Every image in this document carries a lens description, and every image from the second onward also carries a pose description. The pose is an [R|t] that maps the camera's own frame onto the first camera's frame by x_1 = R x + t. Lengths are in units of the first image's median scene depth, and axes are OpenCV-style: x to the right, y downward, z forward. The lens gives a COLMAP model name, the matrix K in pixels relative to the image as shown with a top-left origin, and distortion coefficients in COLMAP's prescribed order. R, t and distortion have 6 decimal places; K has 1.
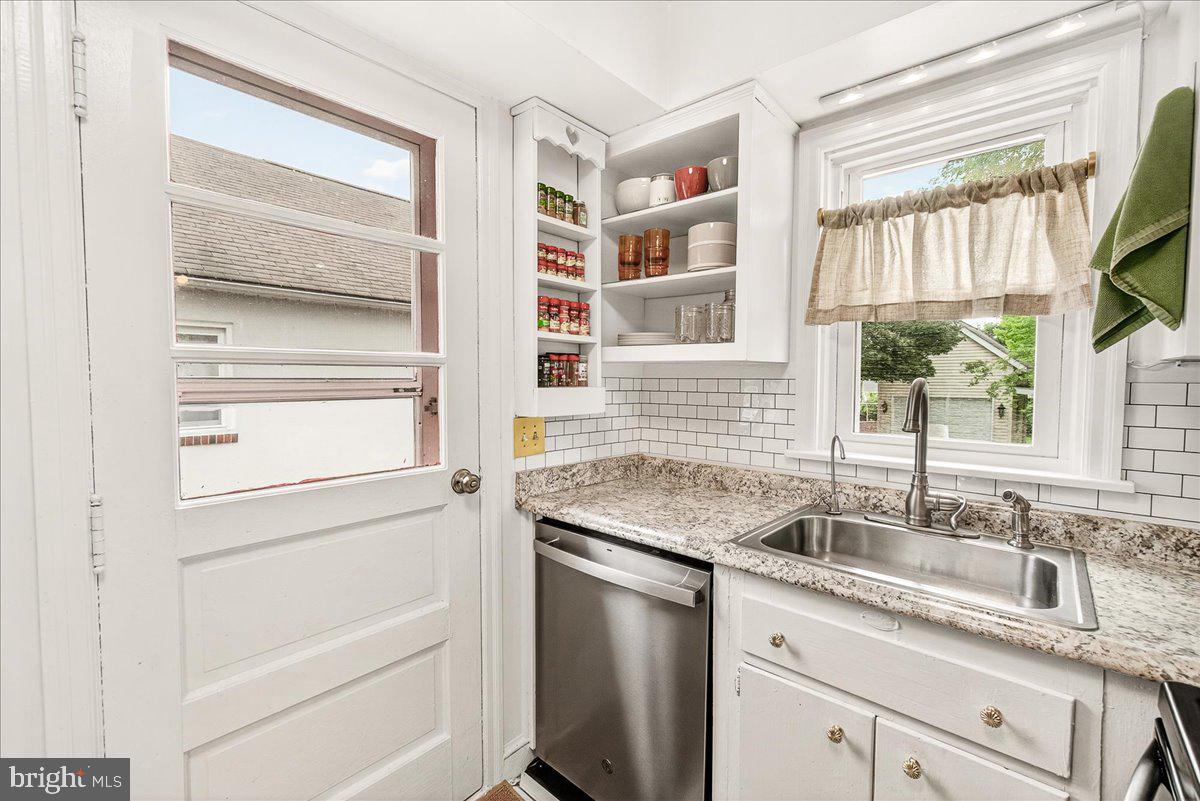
lens RADIAL K [[512.7, 0, 597.1], [0, 512.7, 397.1], [0, 0, 1]] dist [-0.001135, -0.000107]
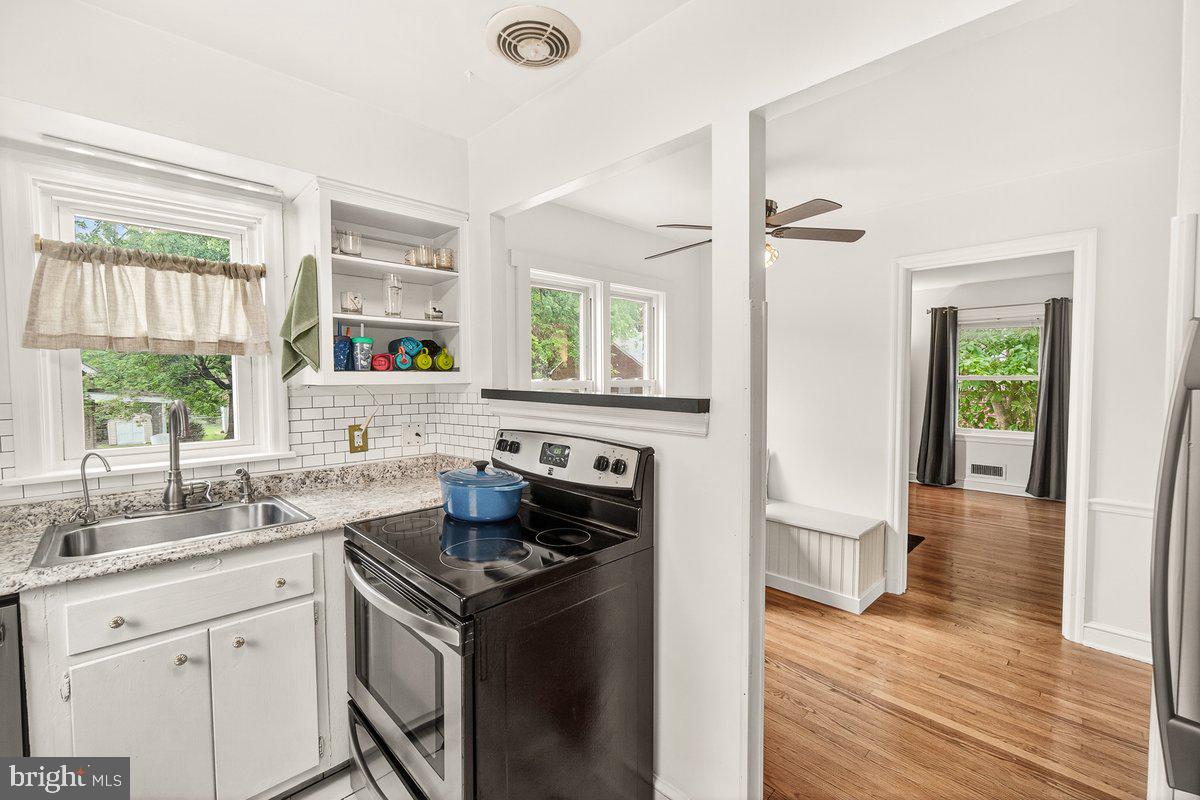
lens RADIAL K [[512.7, 0, 602.2], [0, 512.7, 399.1], [0, 0, 1]] dist [-0.001135, -0.000107]
pose [[0.064926, -0.046006, 0.996829, -0.555882], [0.046283, 0.998001, 0.043046, -0.037631], [-0.996816, 0.043341, 0.066925, -0.180931]]
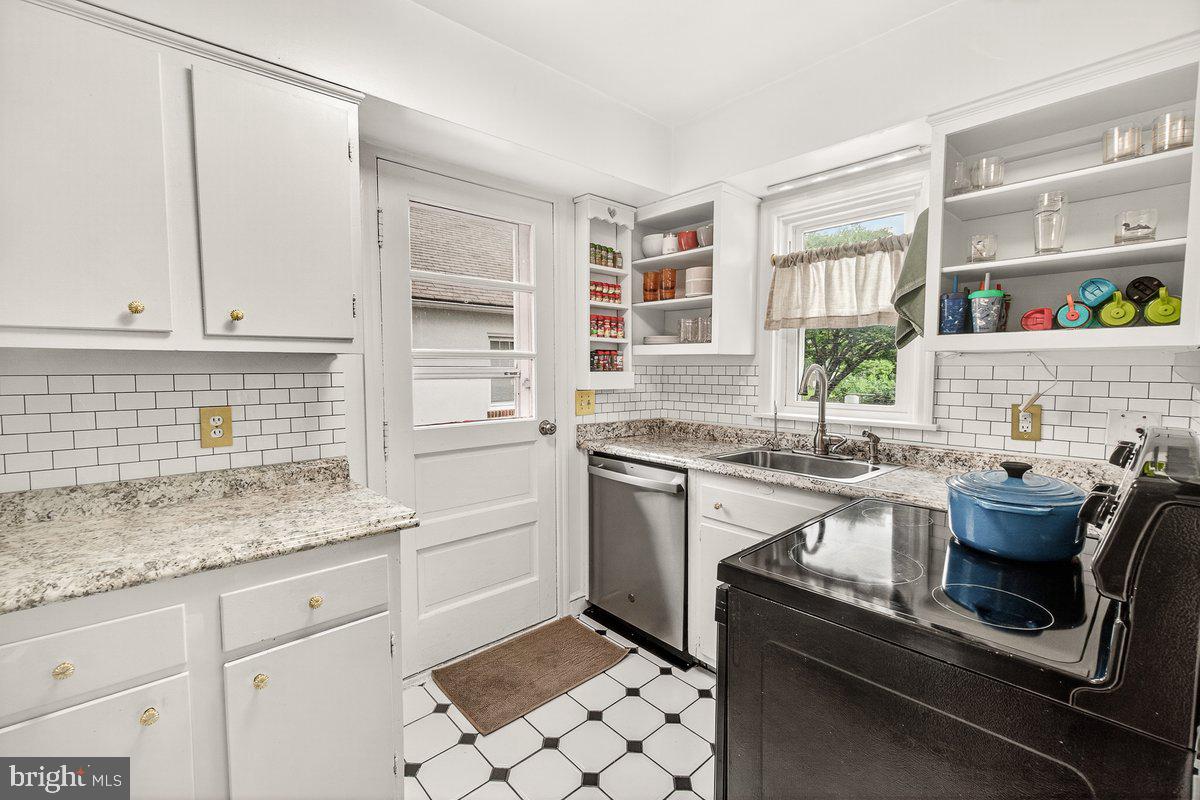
lens RADIAL K [[512.7, 0, 597.5], [0, 512.7, 398.8], [0, 0, 1]] dist [-0.001135, -0.000107]
pose [[0.994060, 0.001800, -0.108821, 0.087806], [0.000479, 0.999781, 0.020908, 0.035052], [0.108835, -0.020836, 0.993841, -0.640145]]
